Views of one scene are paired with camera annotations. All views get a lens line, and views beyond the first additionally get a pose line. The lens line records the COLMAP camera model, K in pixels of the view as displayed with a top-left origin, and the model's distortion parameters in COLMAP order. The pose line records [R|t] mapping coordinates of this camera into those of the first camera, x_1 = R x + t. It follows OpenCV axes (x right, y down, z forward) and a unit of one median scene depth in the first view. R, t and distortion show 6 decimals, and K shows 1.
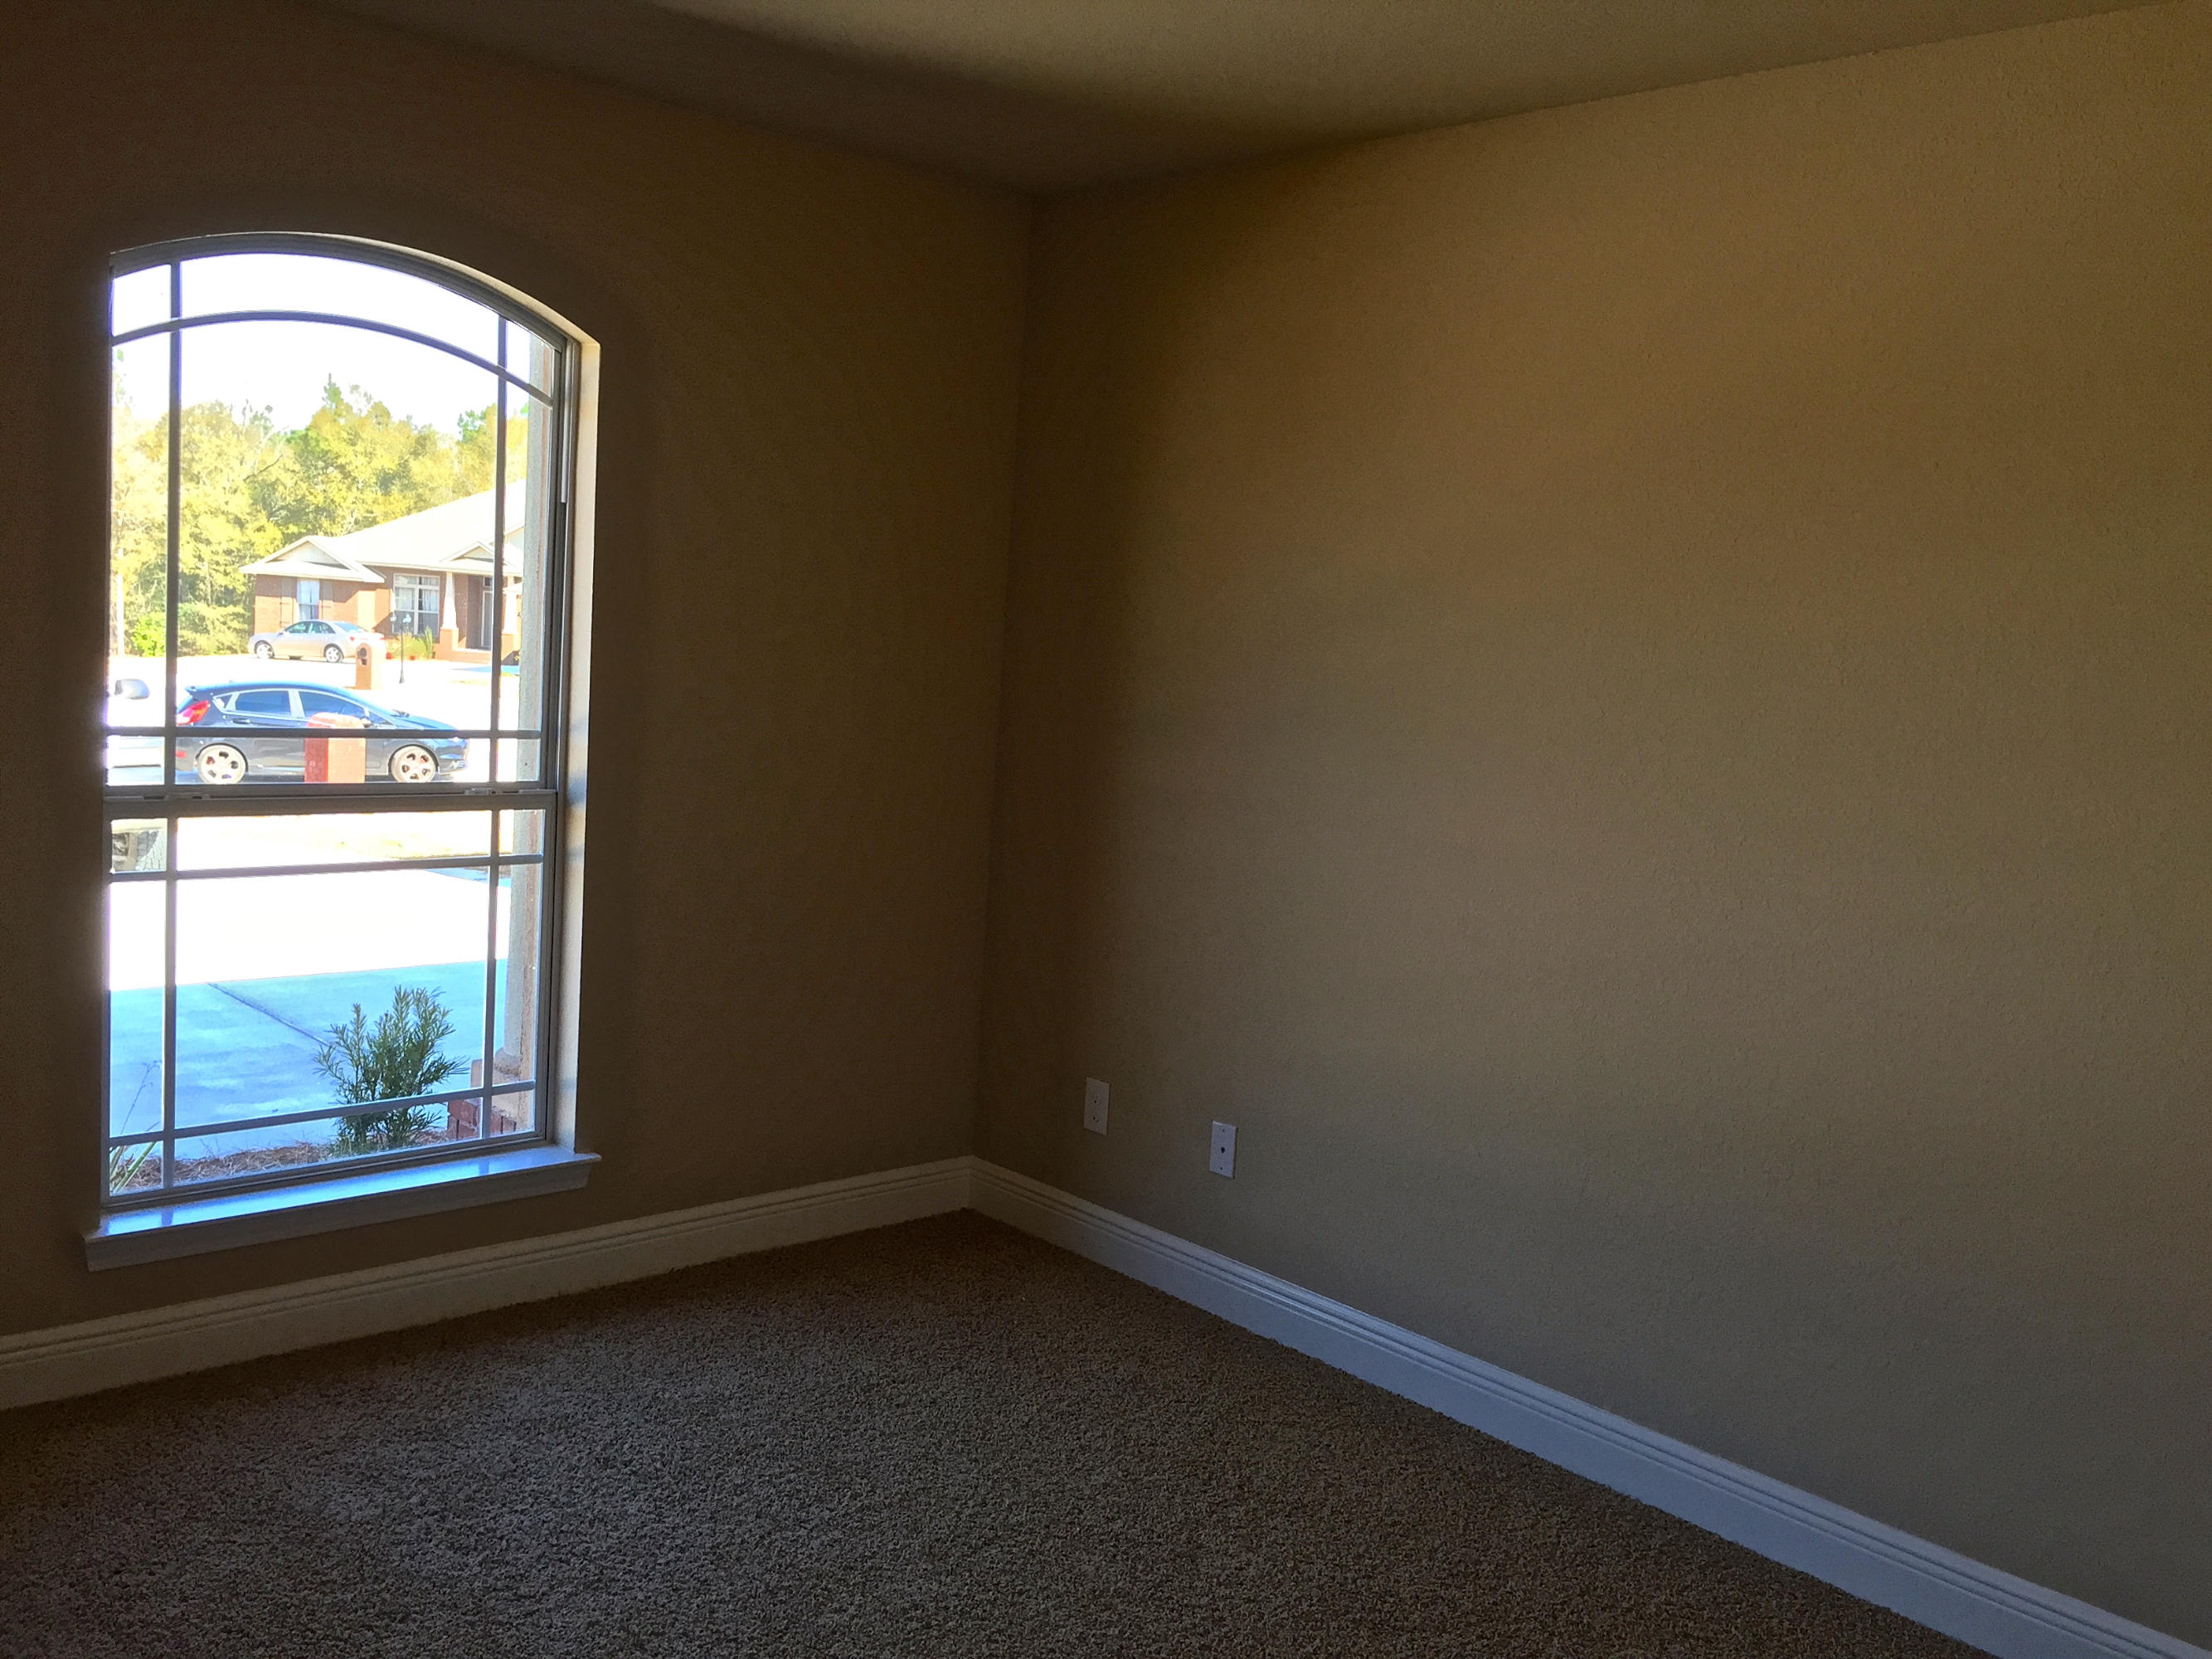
lens RADIAL K [[1919.8, 0, 1116.7], [0, 1919.8, 817.8], [0, 0, 1]] dist [0.007272, 0.010576]
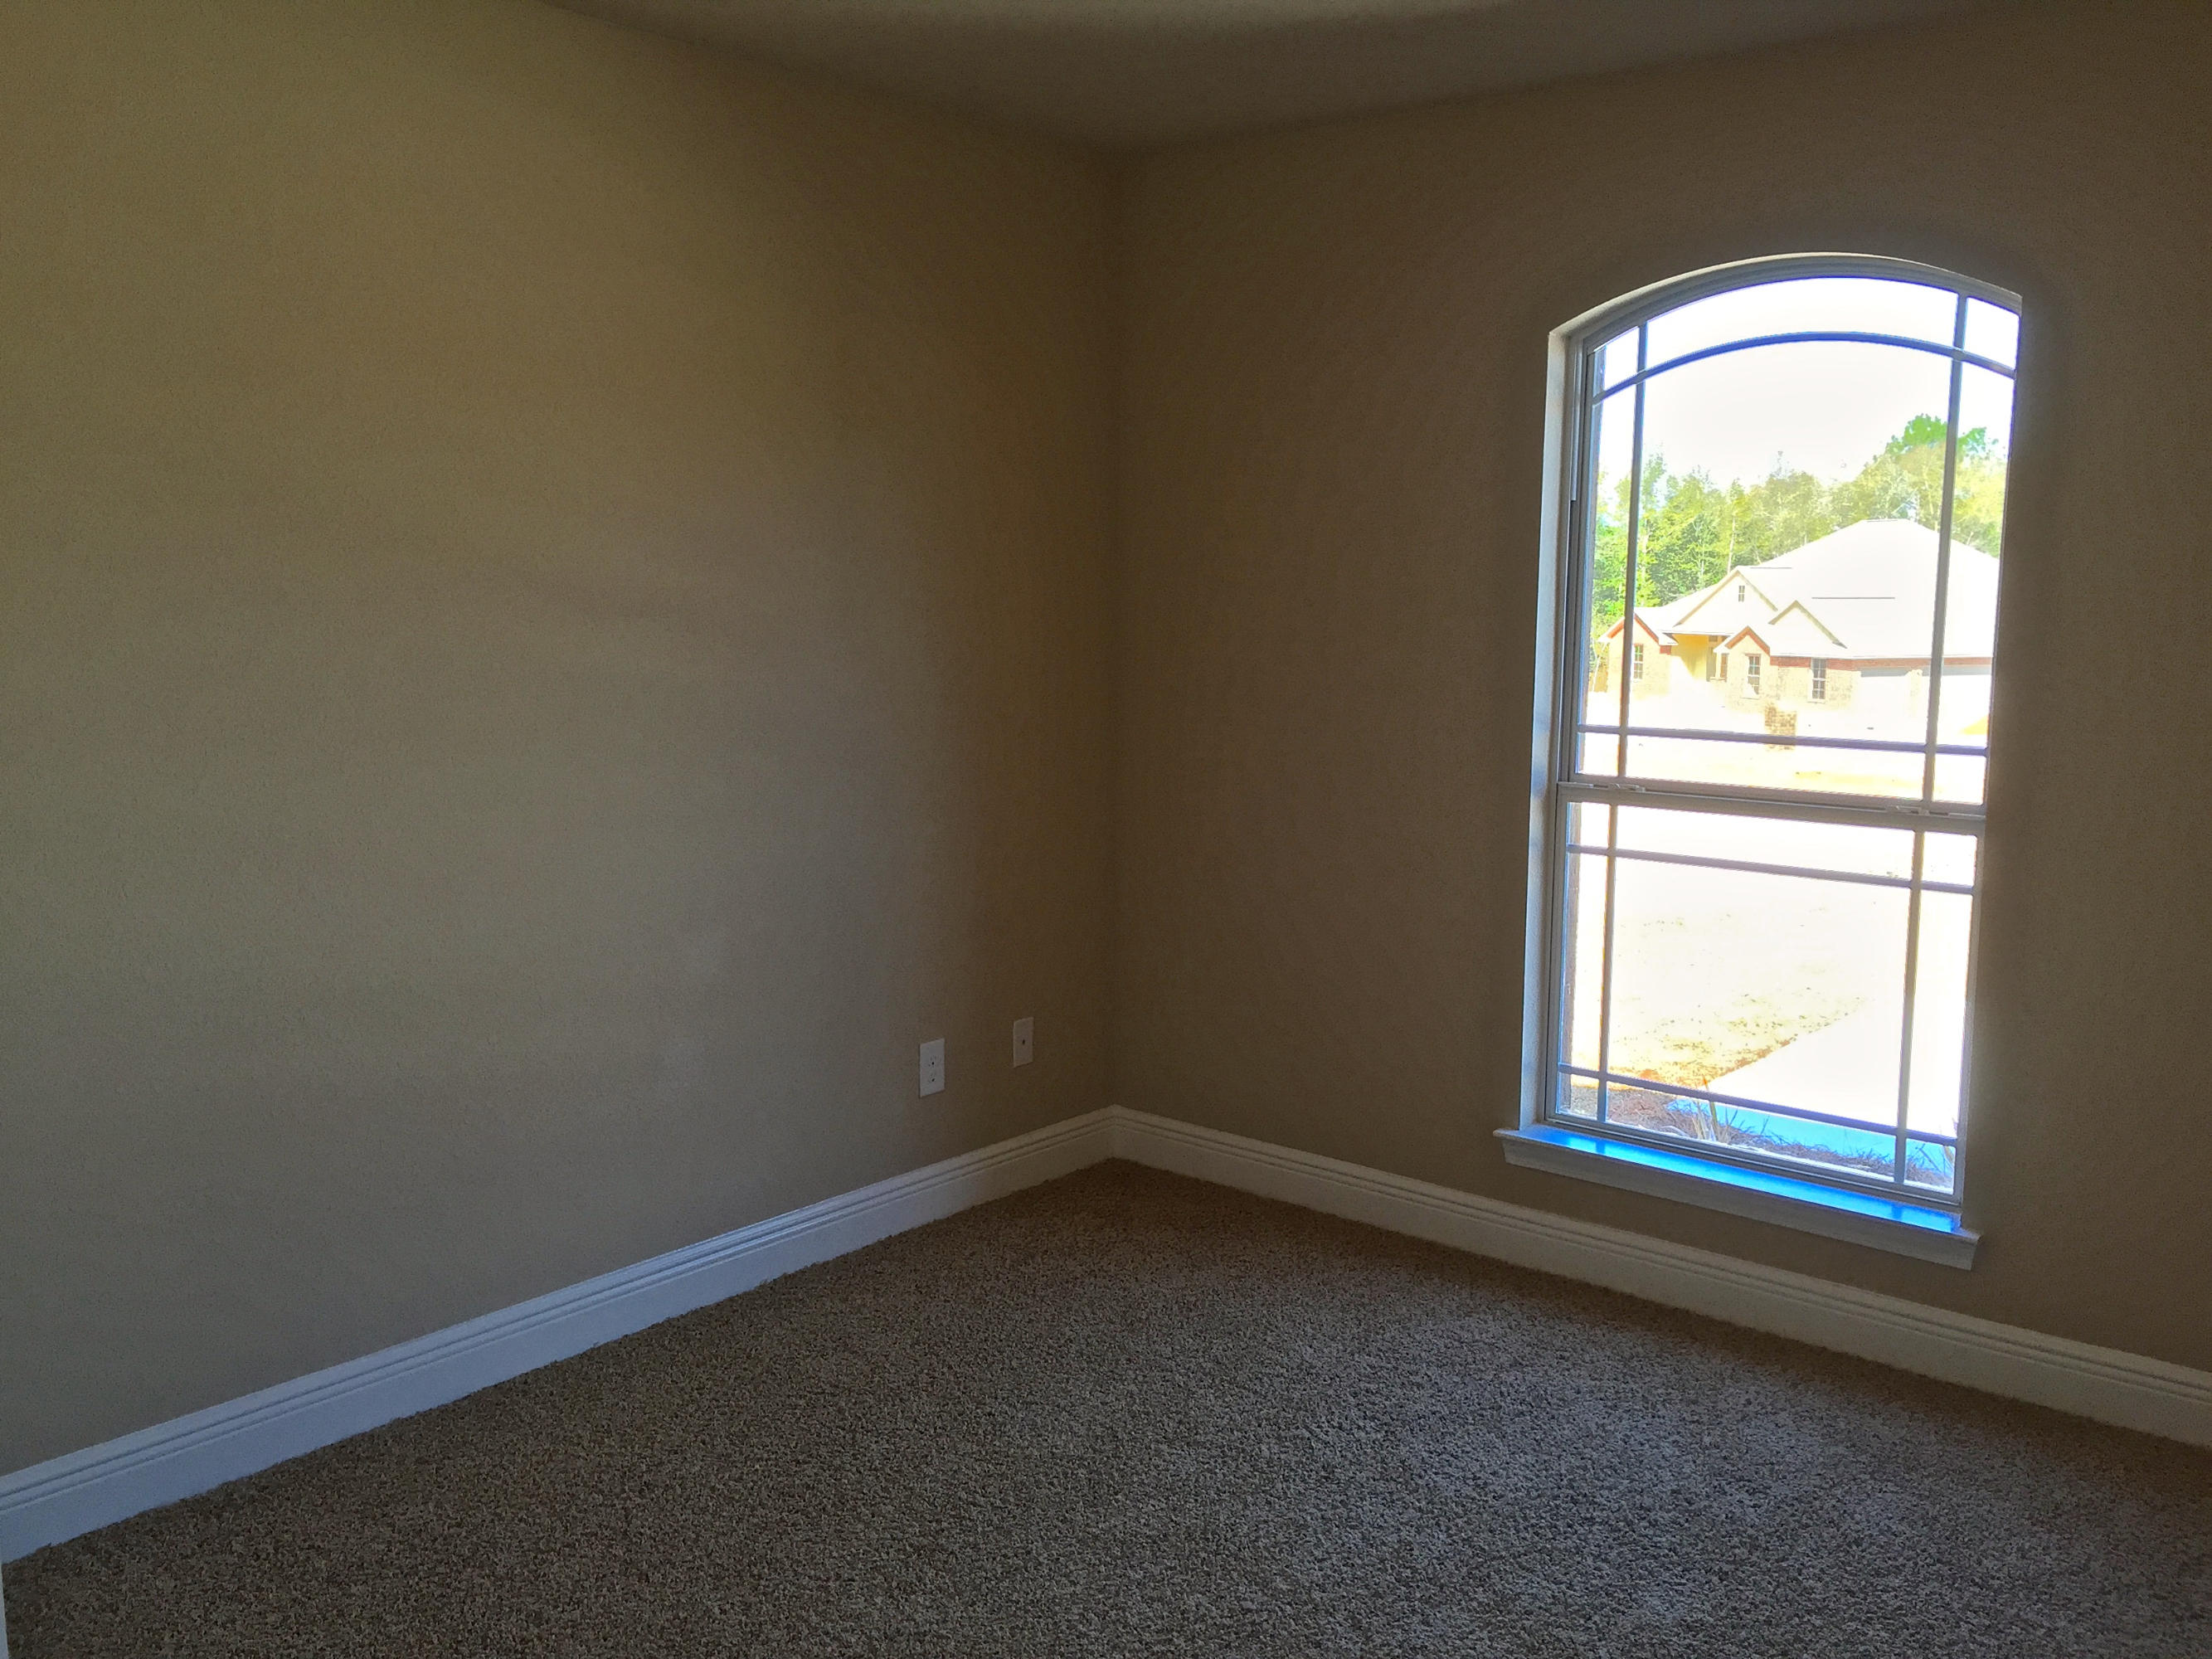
lens RADIAL K [[1919.8, 0, 1114.9], [0, 1919.8, 846.0], [0, 0, 1]] dist [0.007272, 0.010576]
pose [[0.083217, 0.073931, -0.993785, 0.583722], [-0.099341, 0.992892, 0.065546, -0.019390], [0.991568, 0.093269, 0.089970, 0.548953]]
